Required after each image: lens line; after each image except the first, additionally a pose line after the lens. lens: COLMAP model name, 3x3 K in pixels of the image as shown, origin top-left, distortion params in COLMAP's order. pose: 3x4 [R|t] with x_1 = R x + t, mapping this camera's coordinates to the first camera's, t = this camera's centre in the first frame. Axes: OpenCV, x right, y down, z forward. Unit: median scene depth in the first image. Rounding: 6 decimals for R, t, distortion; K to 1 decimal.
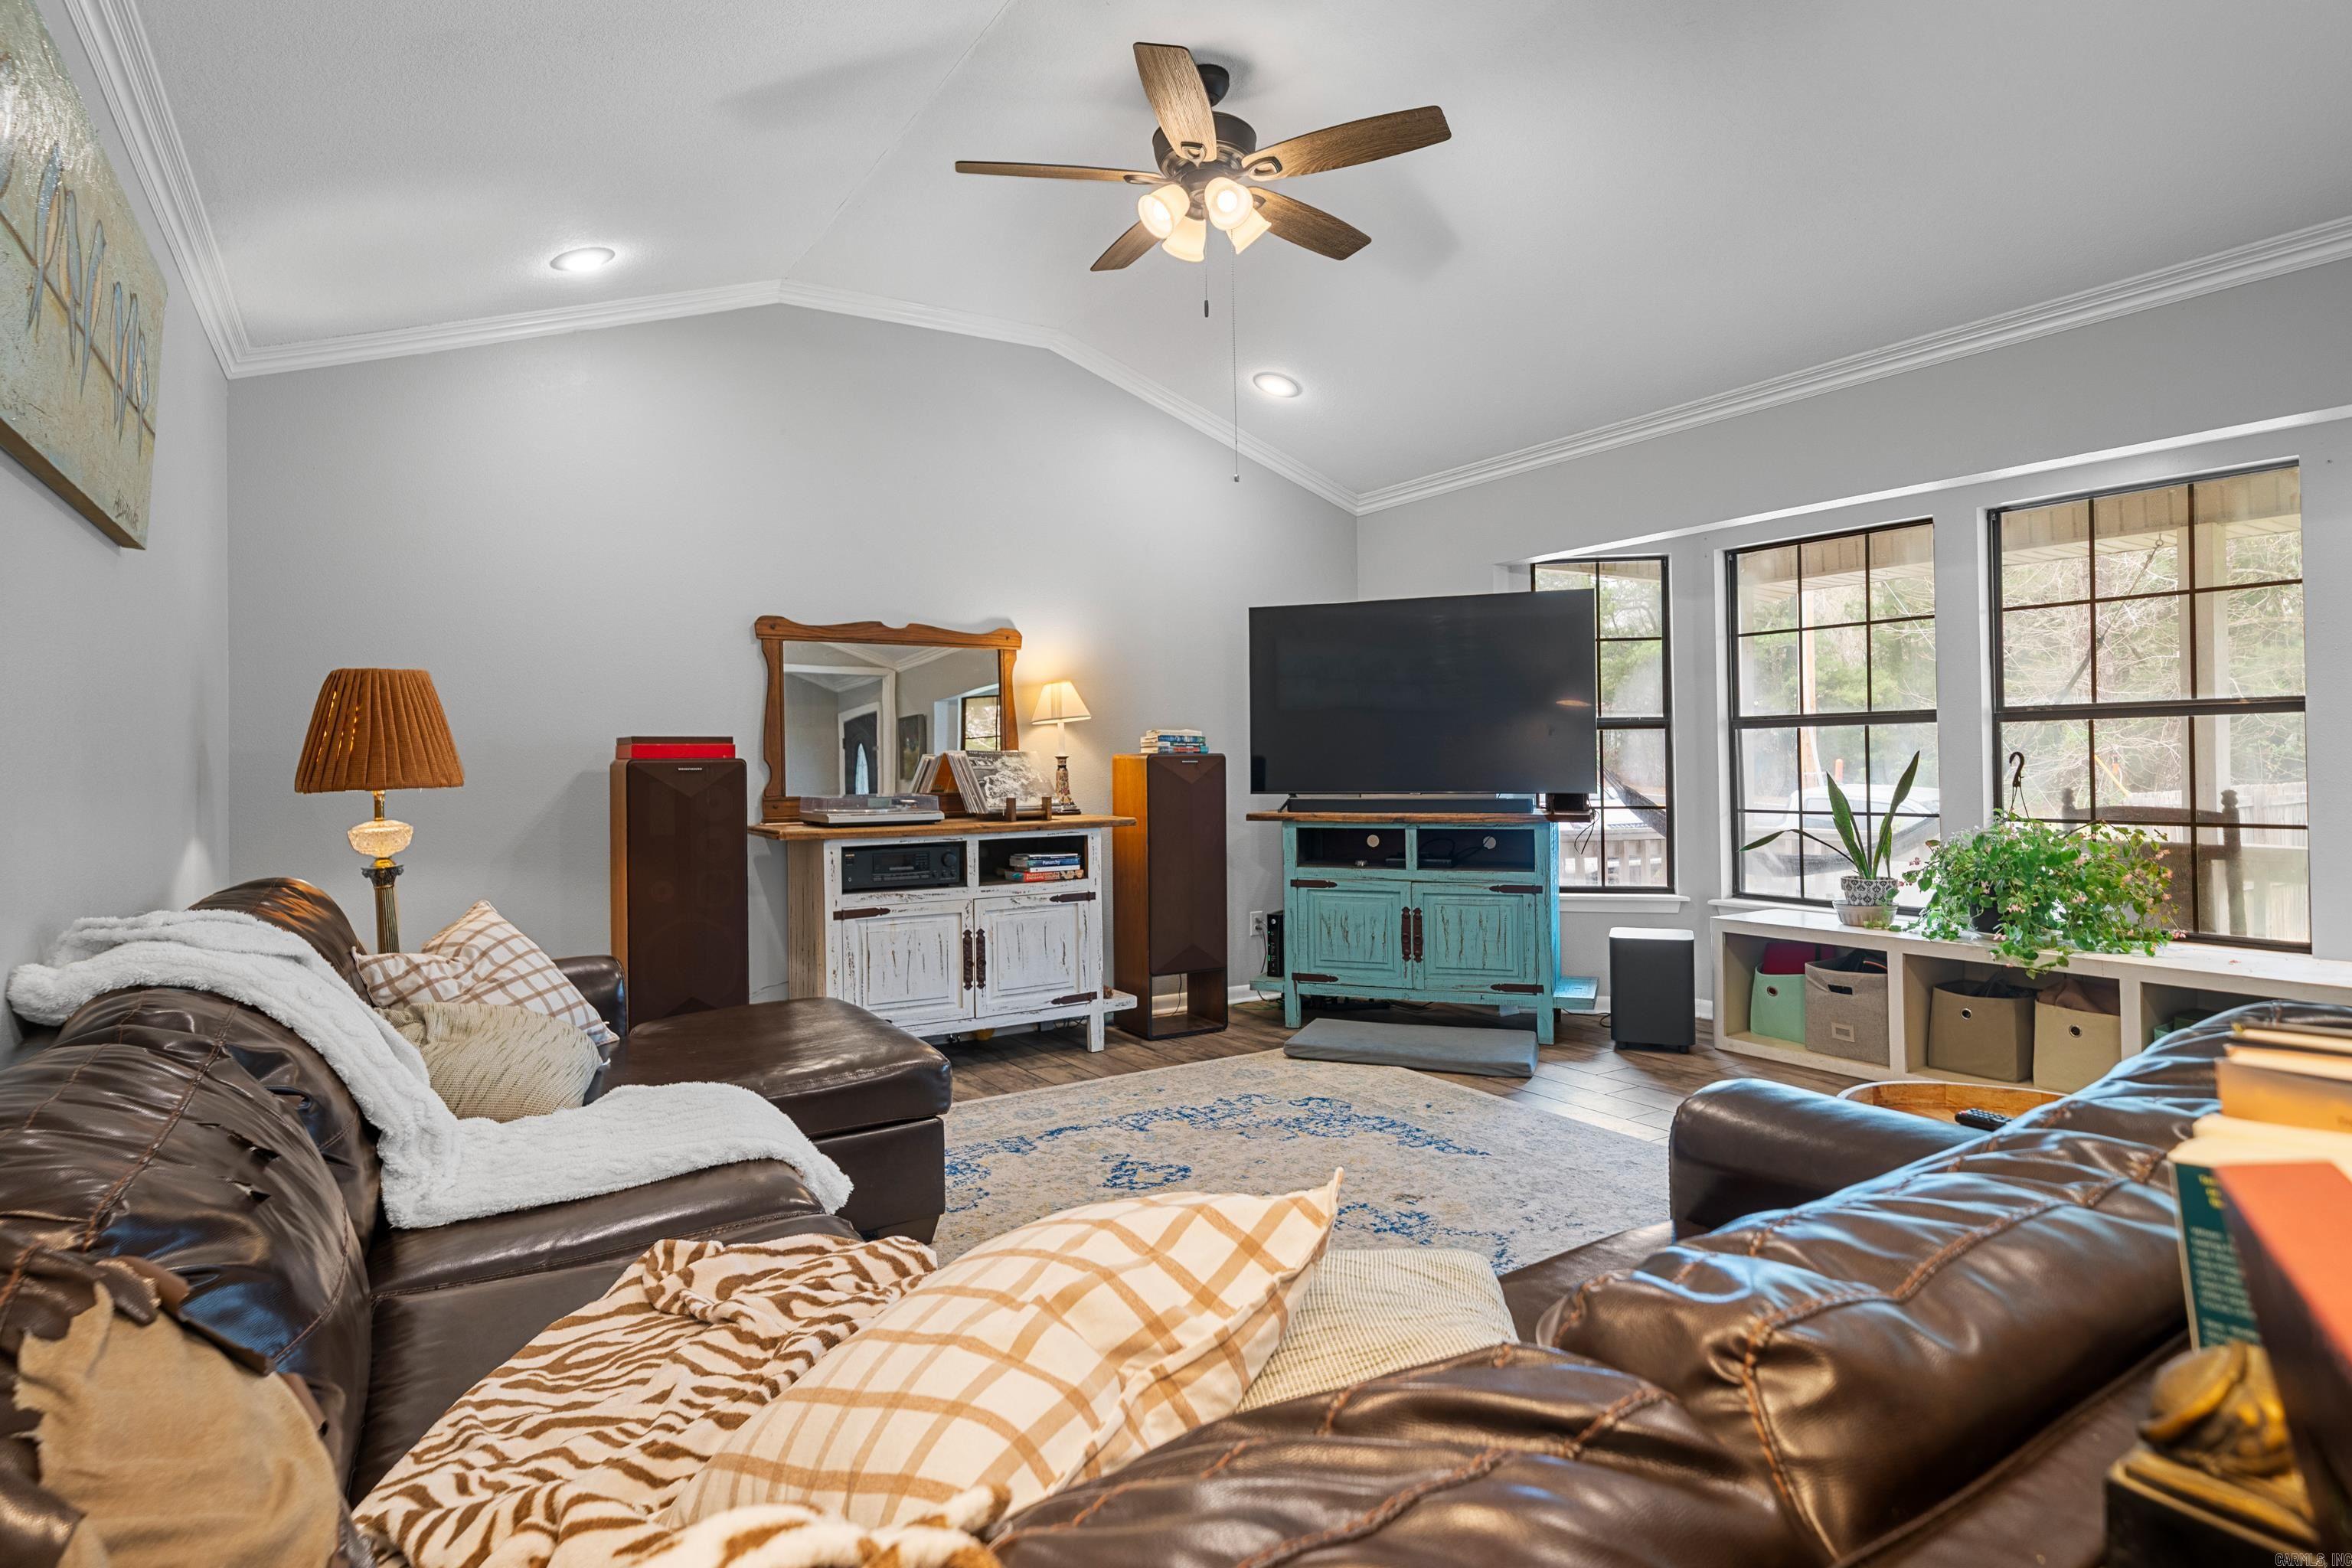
lens RADIAL K [[1243.1, 0, 1187.5], [0, 1243.1, 760.1], [0, 0, 1]] dist [-0.006514, 0.000959]
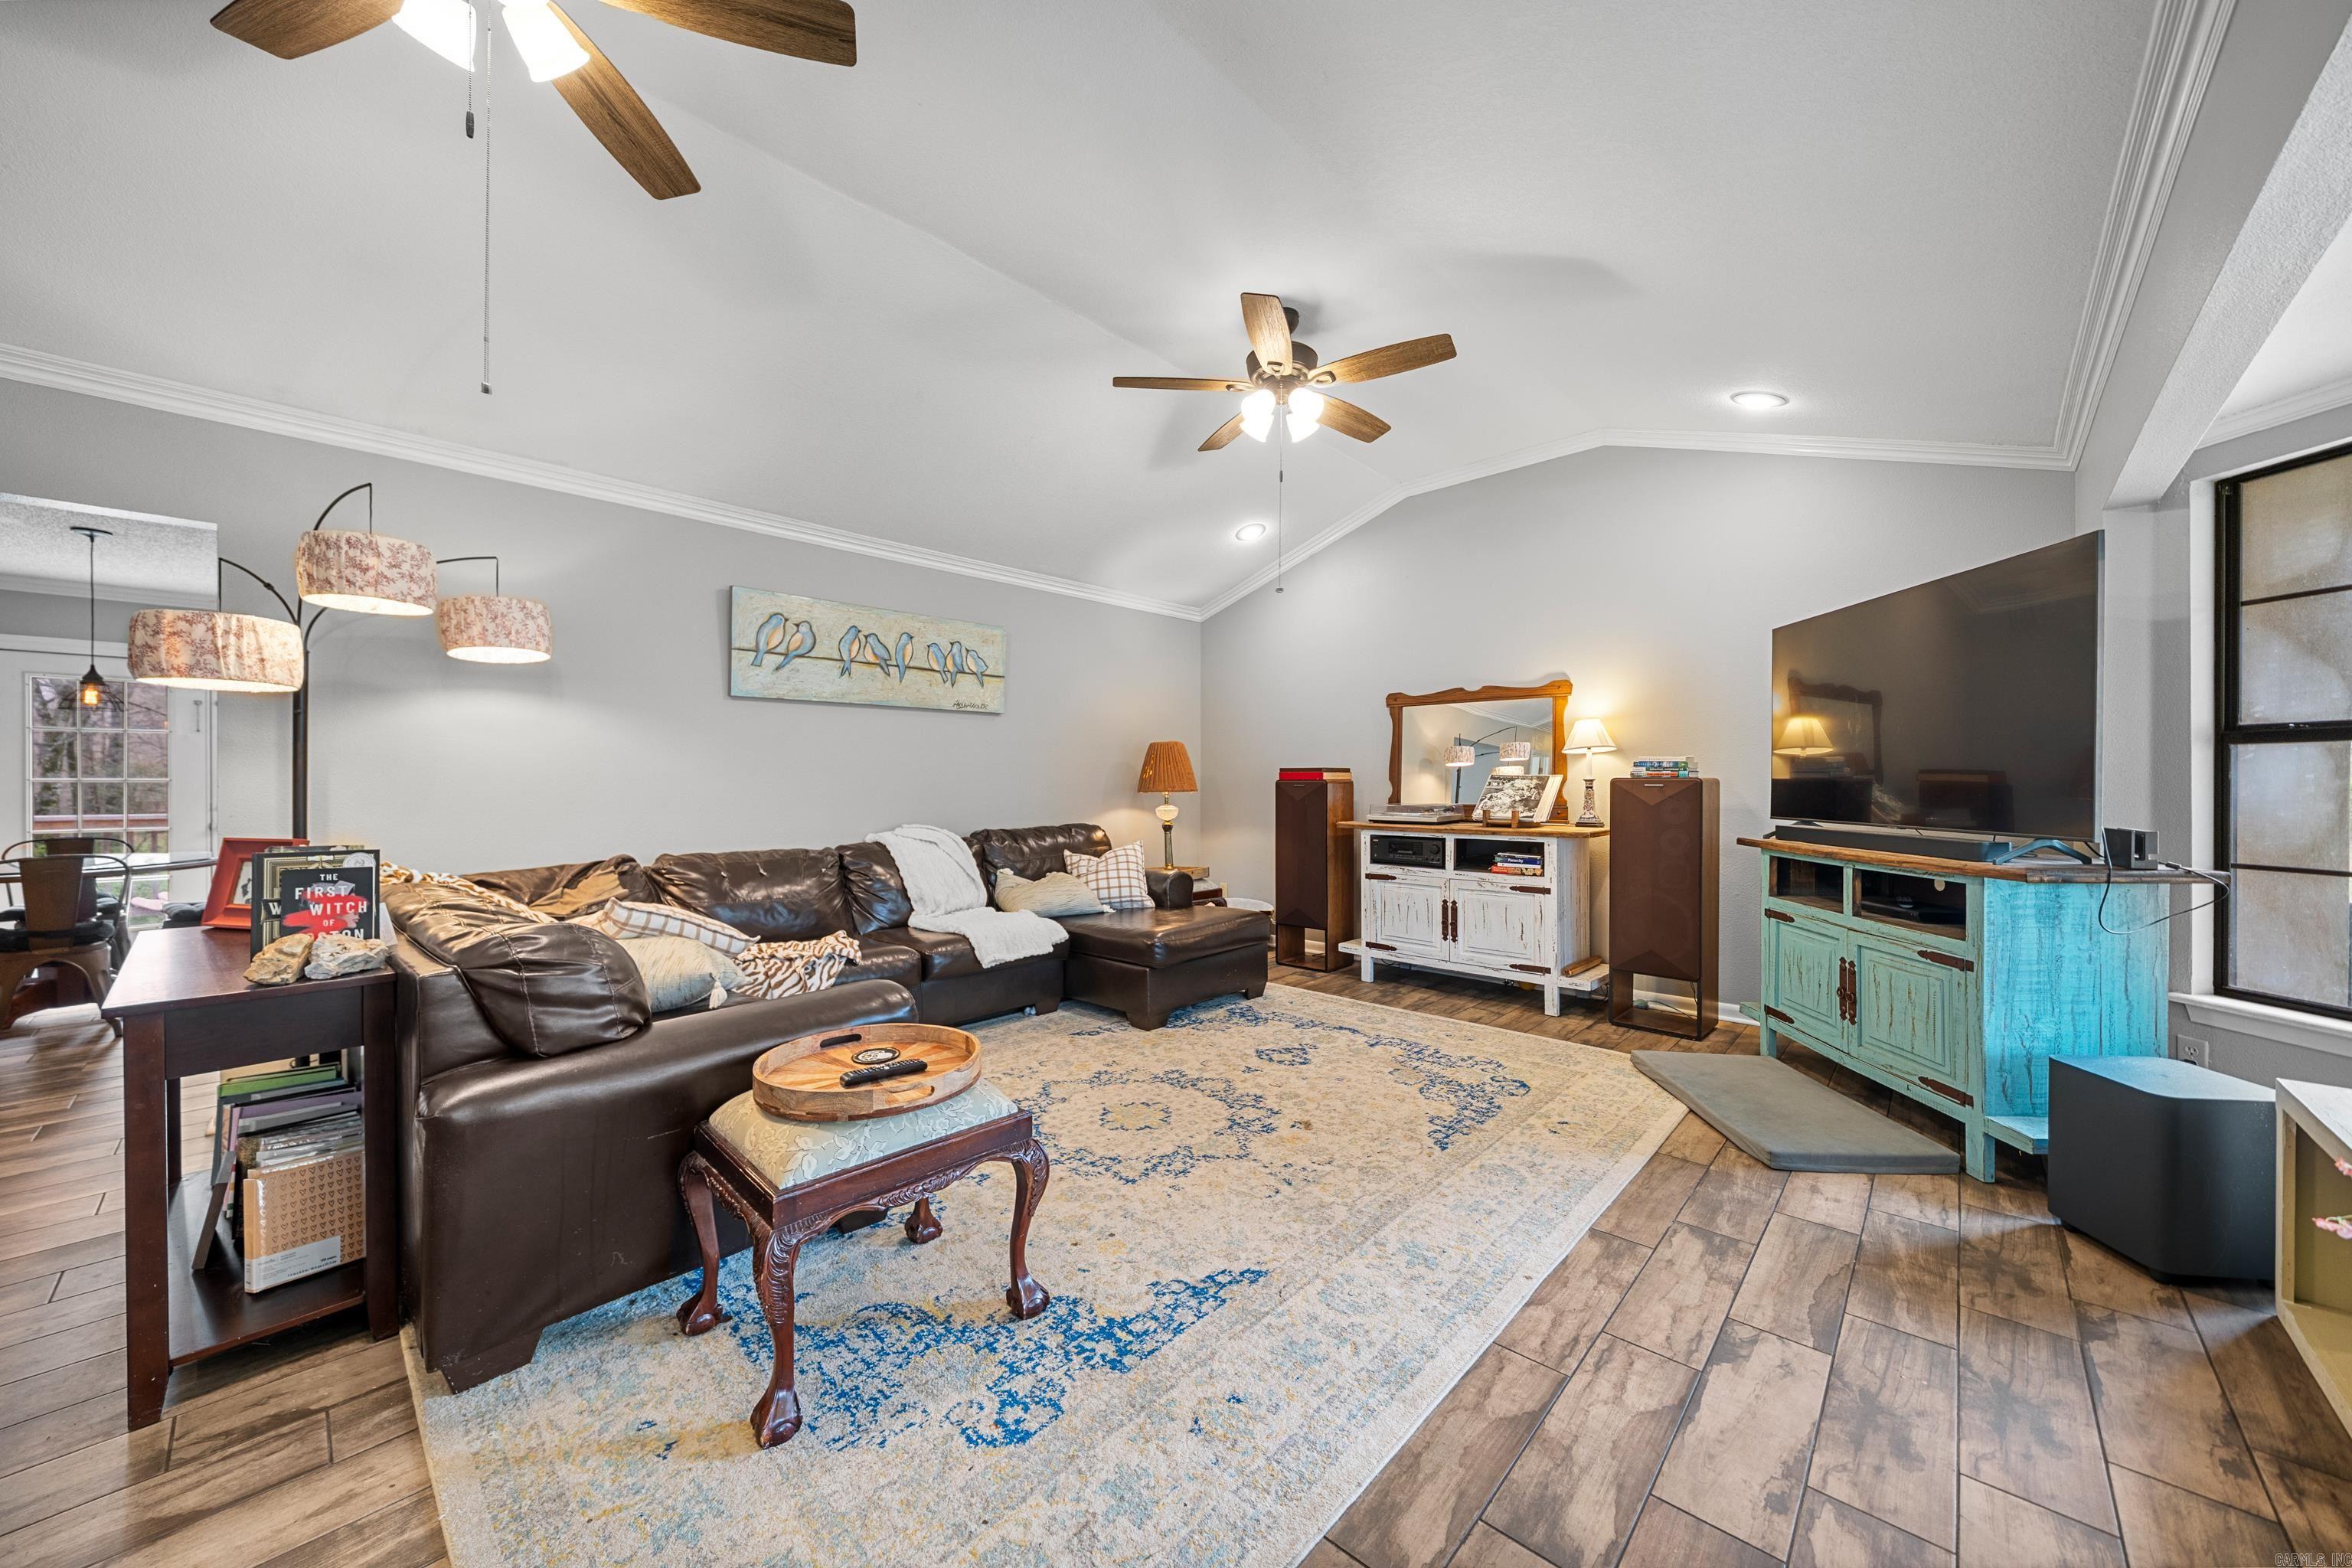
lens RADIAL K [[842.8, 0, 1183.4], [0, 842.8, 785.5], [0, 0, 1]] dist [-0.003377, -0.000323]
pose [[0.256479, 0.014819, -0.966436, 0.673778], [-0.000133, 0.999883, 0.015297, -0.010453], [0.966550, -0.003795, 0.256451, 0.444533]]
